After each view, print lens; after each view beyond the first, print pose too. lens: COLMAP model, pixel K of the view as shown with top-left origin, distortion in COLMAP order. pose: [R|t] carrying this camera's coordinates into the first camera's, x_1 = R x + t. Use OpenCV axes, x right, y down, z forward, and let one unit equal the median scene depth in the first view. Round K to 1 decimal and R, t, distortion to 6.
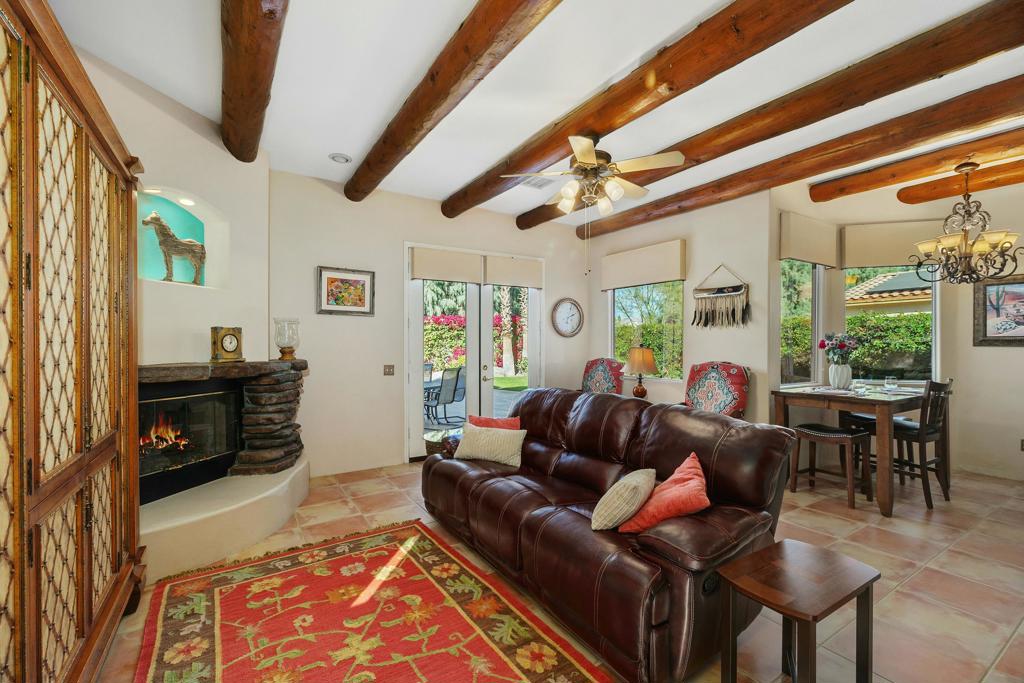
lens RADIAL K [[450.3, 0, 504.4], [0, 450.3, 346.1], [0, 0, 1]] dist [0.002221, -0.000945]
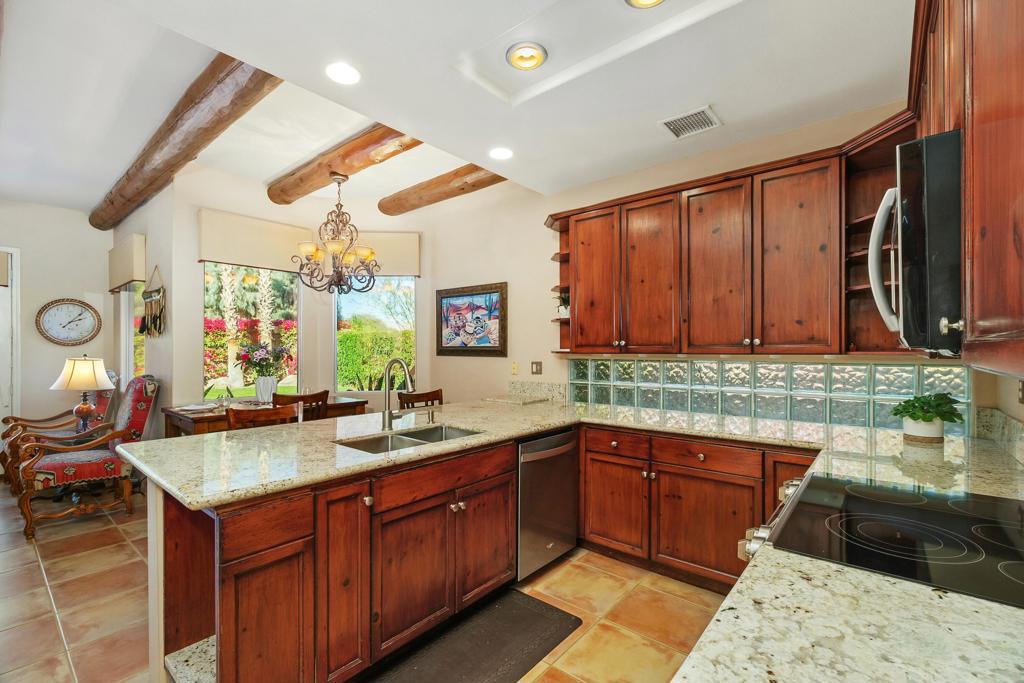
lens RADIAL K [[450.3, 0, 518.0], [0, 450.3, 348.3], [0, 0, 1]] dist [0.002221, -0.000945]
pose [[0.947718, -0.002068, 0.319102, 1.095013], [0.004760, 0.999959, -0.007657, -0.009741], [-0.319074, 0.008775, 0.947689, -0.062581]]
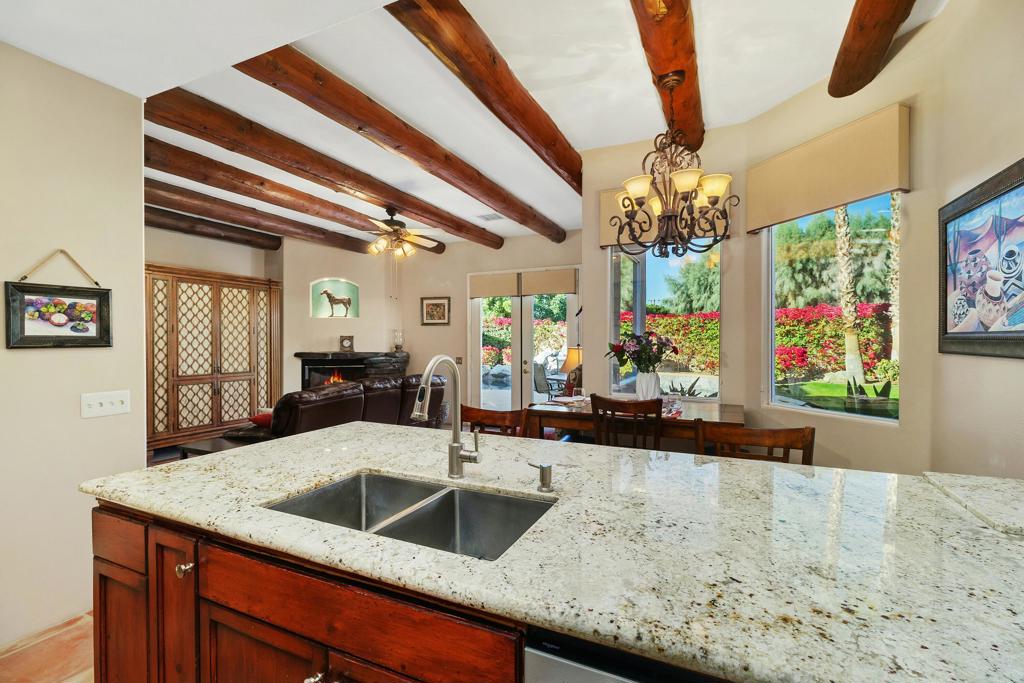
lens RADIAL K [[450.3, 0, 519.0], [0, 450.3, 345.1], [0, 0, 1]] dist [0.002221, -0.000945]
pose [[0.545533, 0.007177, -0.838059, 1.480211], [-0.002868, 0.999973, 0.006697, -0.012348], [0.838085, -0.001250, 0.545539, 0.458277]]
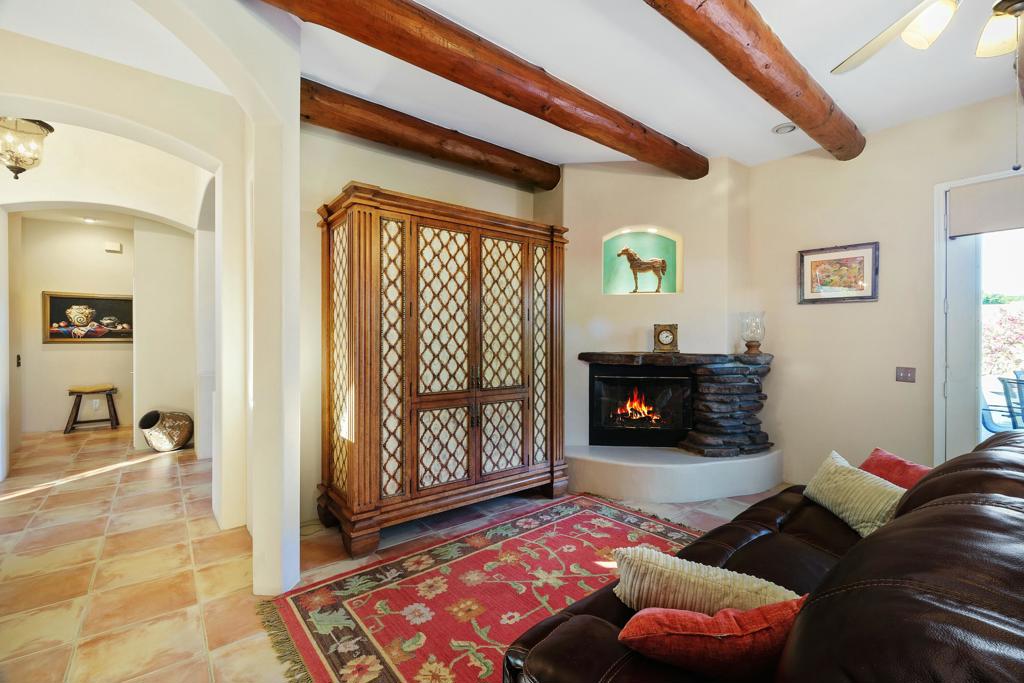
lens RADIAL K [[450.3, 0, 526.9], [0, 450.3, 341.3], [0, 0, 1]] dist [0.002221, -0.000945]
pose [[0.128097, 0.006511, -0.991740, 0.495682], [-0.004908, 0.999970, 0.005931, -0.000717], [0.991750, 0.004108, 0.128125, 0.419268]]
